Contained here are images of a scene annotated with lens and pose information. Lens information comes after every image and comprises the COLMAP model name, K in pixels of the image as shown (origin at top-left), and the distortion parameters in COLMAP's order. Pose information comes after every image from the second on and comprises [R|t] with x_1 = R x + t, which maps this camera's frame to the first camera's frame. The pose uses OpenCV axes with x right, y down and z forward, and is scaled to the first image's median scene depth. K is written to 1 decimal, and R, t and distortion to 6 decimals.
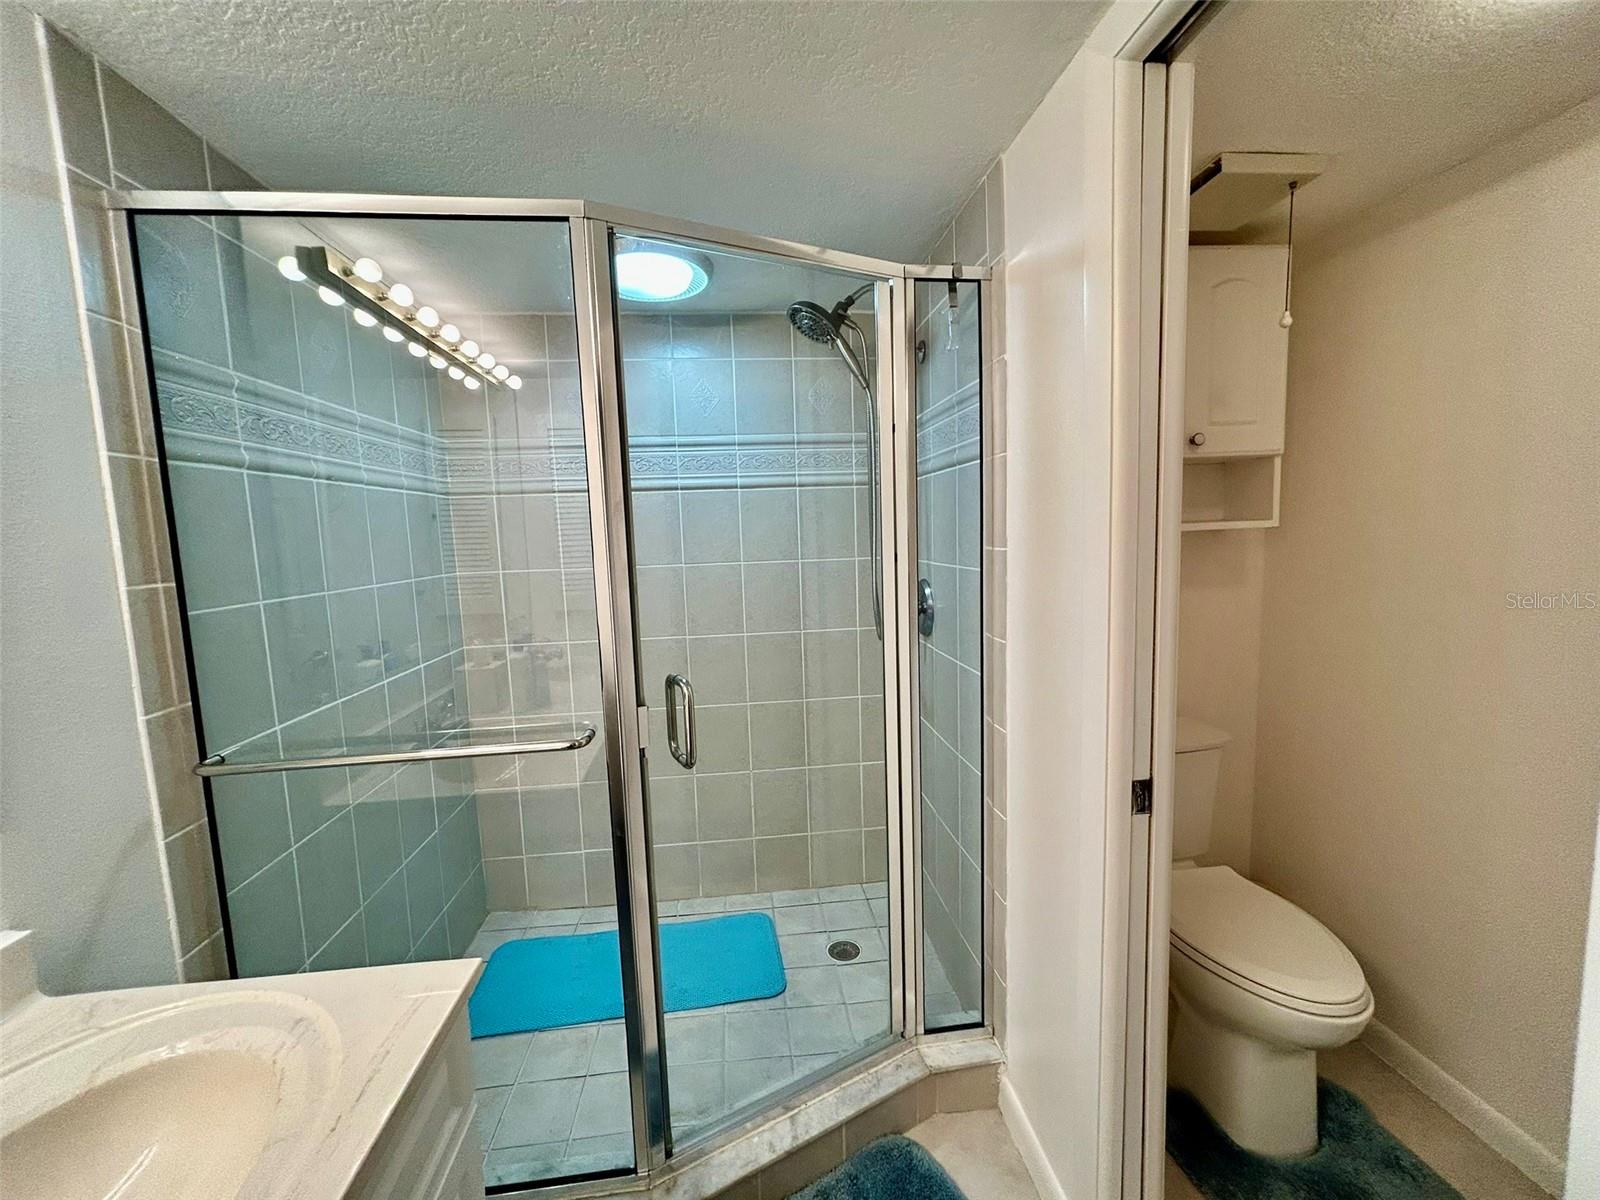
lens RADIAL K [[655.3, 0, 802.1], [0, 655.3, 604.3], [0, 0, 1]] dist [0.000204, -0.000506]
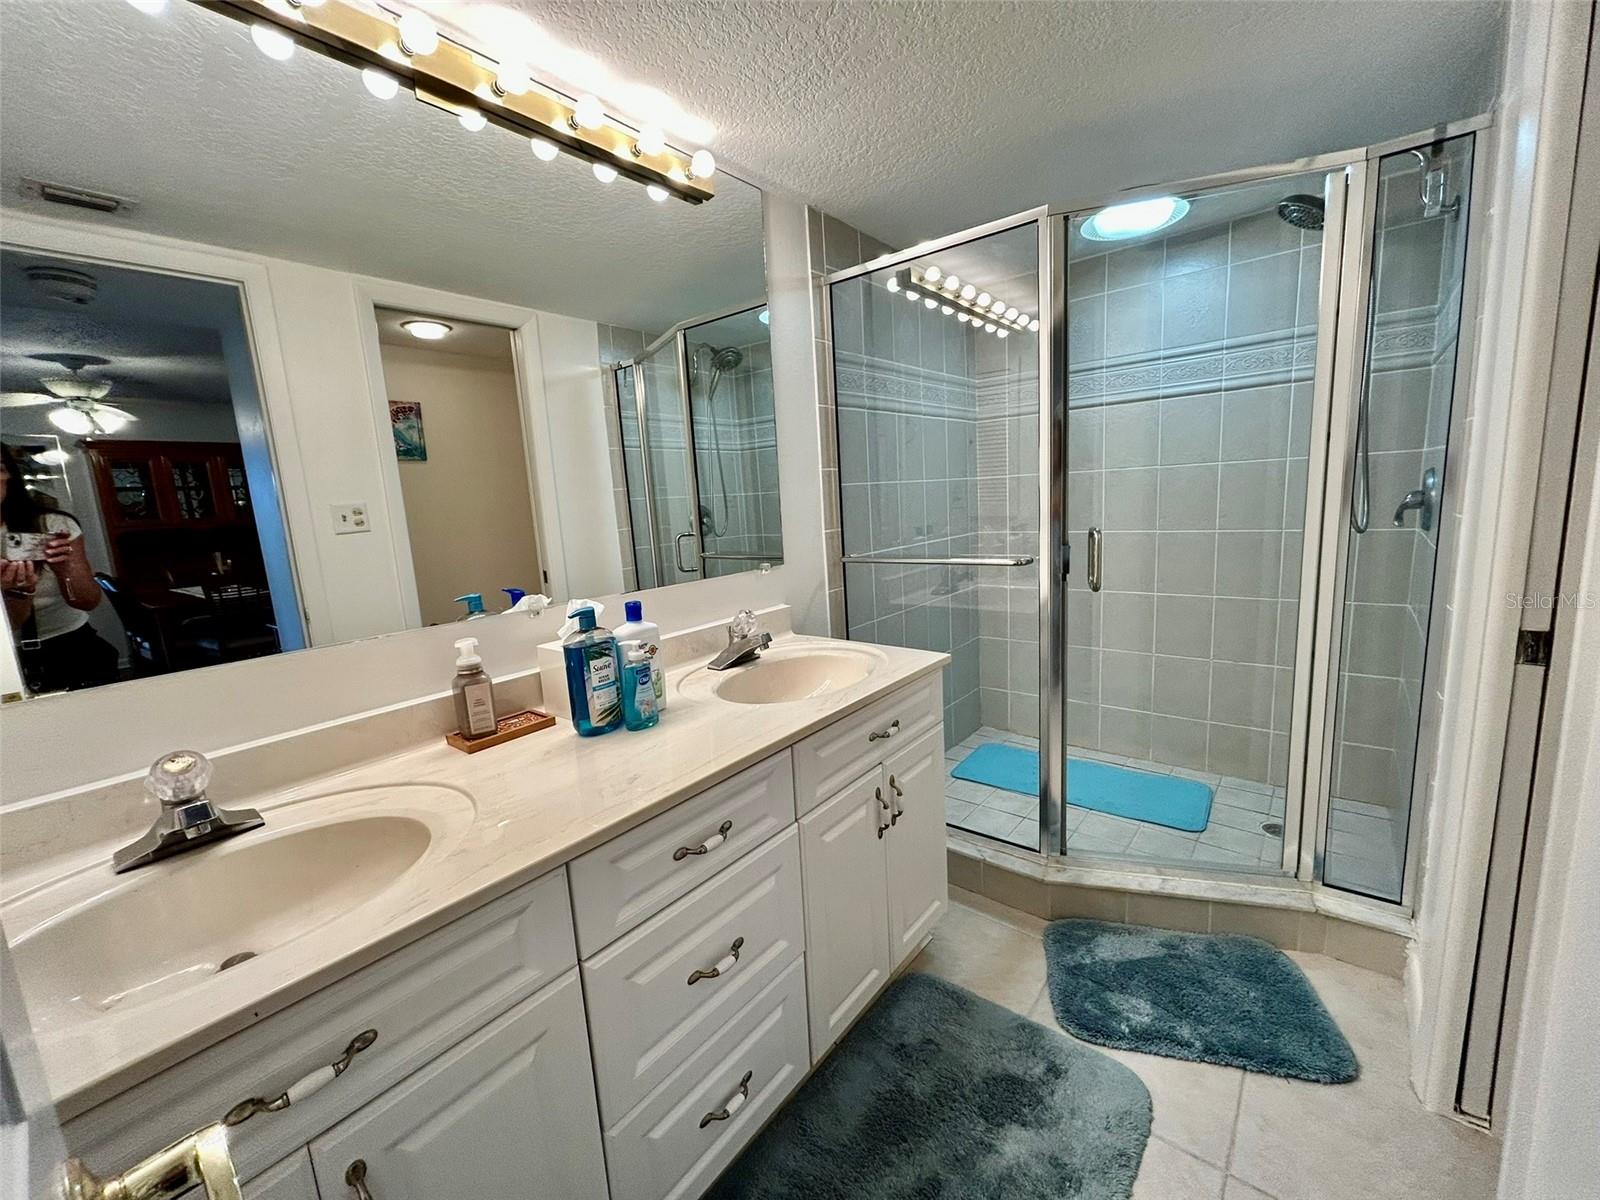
lens RADIAL K [[655.3, 0, 802.1], [0, 655.3, 604.3], [0, 0, 1]] dist [0.000204, -0.000506]
pose [[0.708914, 0.106560, -0.697199, 0.310163], [-0.041443, 0.993106, 0.109647, 0.121820], [0.704076, -0.048836, 0.708443, -0.390378]]
